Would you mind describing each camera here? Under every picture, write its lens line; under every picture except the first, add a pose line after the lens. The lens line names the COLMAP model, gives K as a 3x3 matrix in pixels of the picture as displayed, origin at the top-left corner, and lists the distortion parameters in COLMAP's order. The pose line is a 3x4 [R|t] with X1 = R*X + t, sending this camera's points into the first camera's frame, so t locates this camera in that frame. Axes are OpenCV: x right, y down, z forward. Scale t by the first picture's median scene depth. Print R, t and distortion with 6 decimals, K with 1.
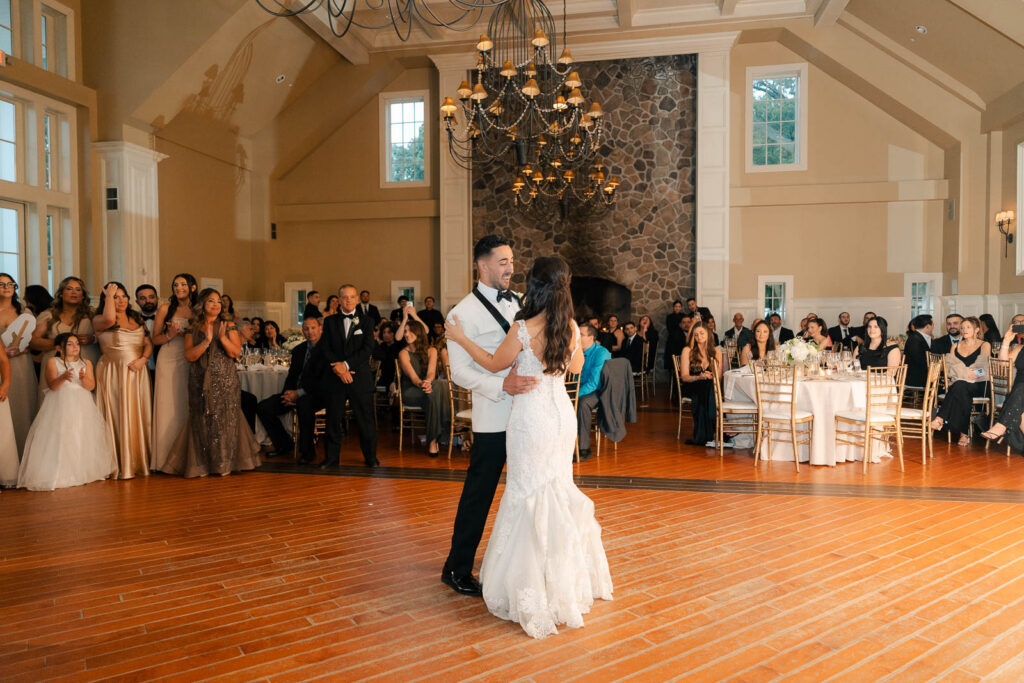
lens RADIAL K [[679.6, 0, 512.0], [0, 679.6, 341.5], [0, 0, 1]] dist [-0.008530, 0.006029]
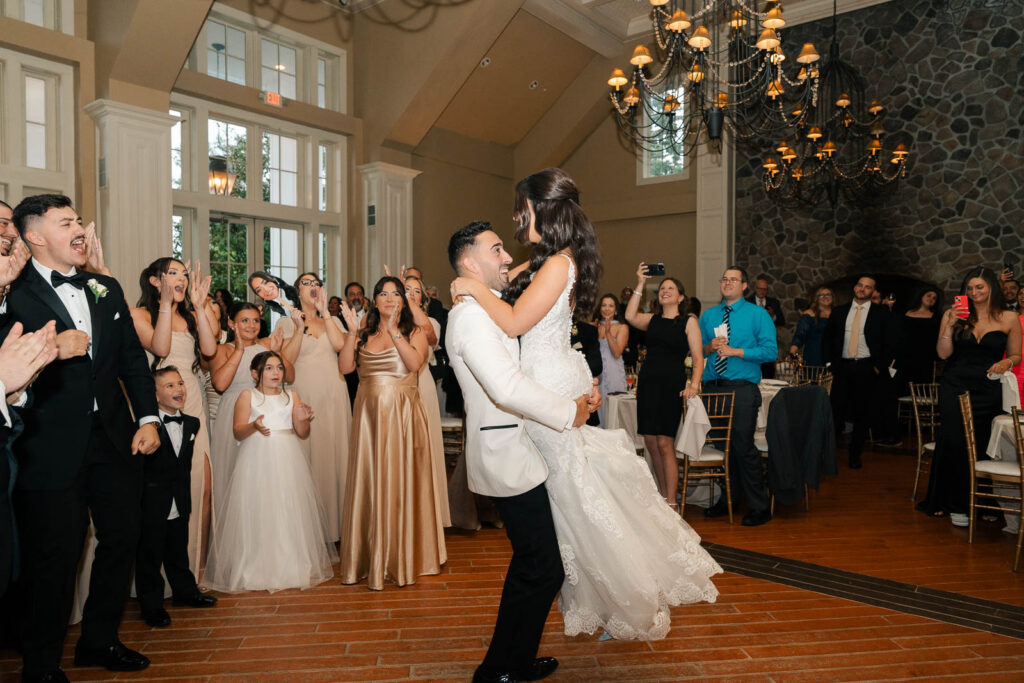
lens RADIAL K [[679.6, 0, 512.0], [0, 679.6, 341.5], [0, 0, 1]] dist [-0.008530, 0.006029]
pose [[0.886926, 0.018904, -0.461525, 0.099860], [-0.021132, 0.999777, 0.000342, -0.007913], [0.461428, 0.009450, 0.887127, 0.099708]]
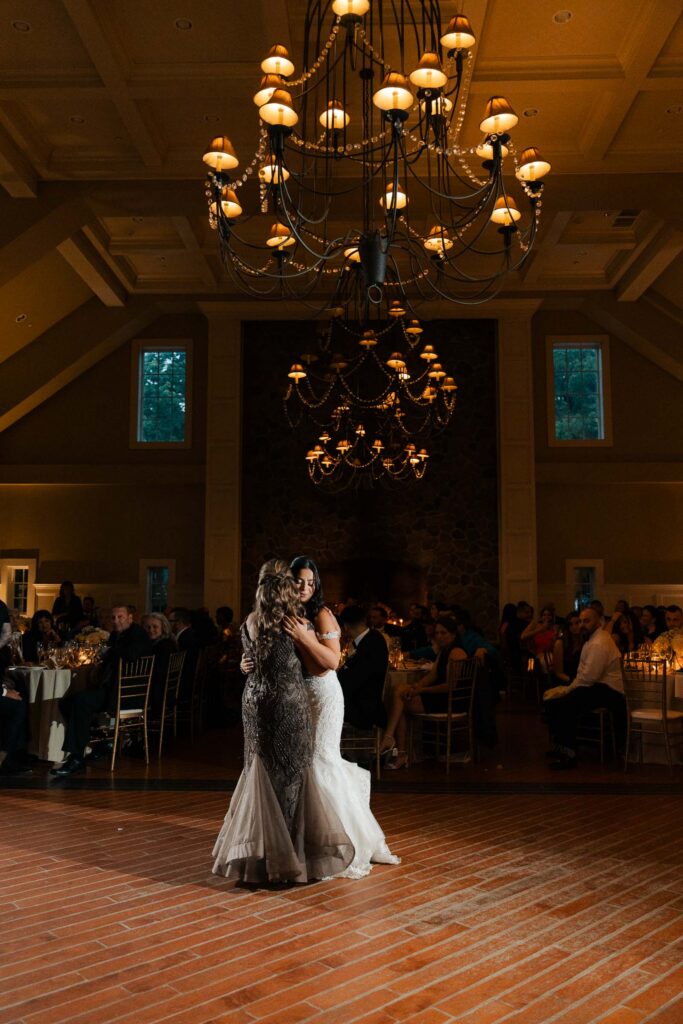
lens RADIAL K [[835.6, 0, 341.5], [0, 835.6, 512.0], [0, 0, 1]] dist [-0.002832, 0.002911]
pose [[0.986438, 0.022314, 0.162608, -0.112643], [0.001386, 0.989548, -0.144200, 0.000573], [-0.164126, 0.142470, 0.976097, -0.042365]]
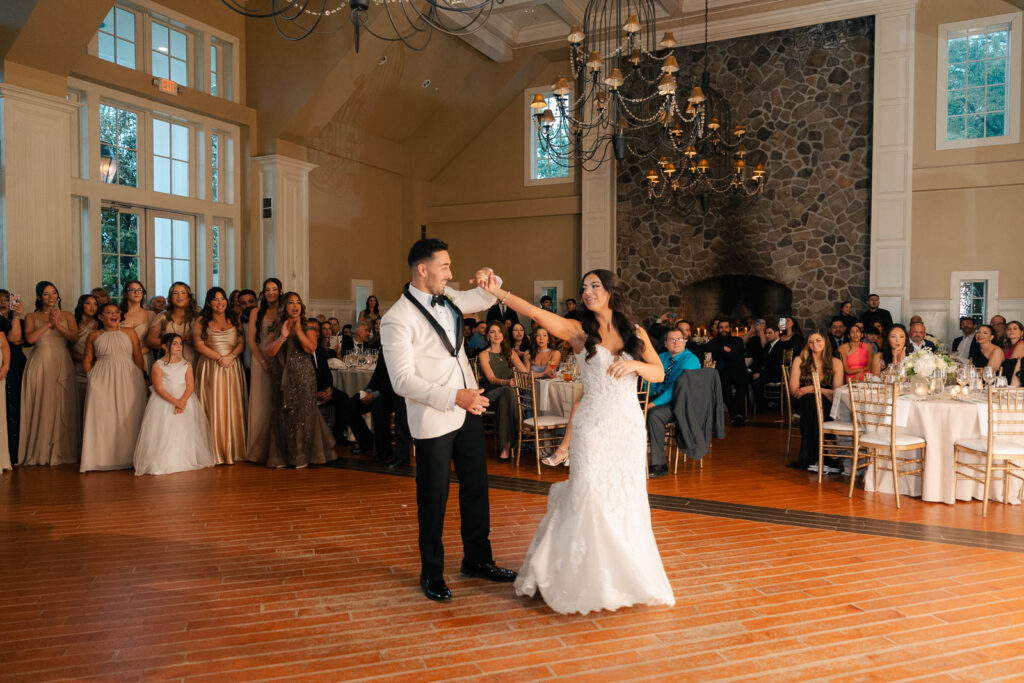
lens RADIAL K [[713.9, 0, 512.0], [0, 713.9, 341.5], [0, 0, 1]] dist [-0.010694, 0.002942]
pose [[0.961615, 0.016688, -0.273893, 0.082184], [-0.016718, 0.999858, 0.002221, -0.003929], [0.273891, 0.002443, 0.961758, 0.005515]]
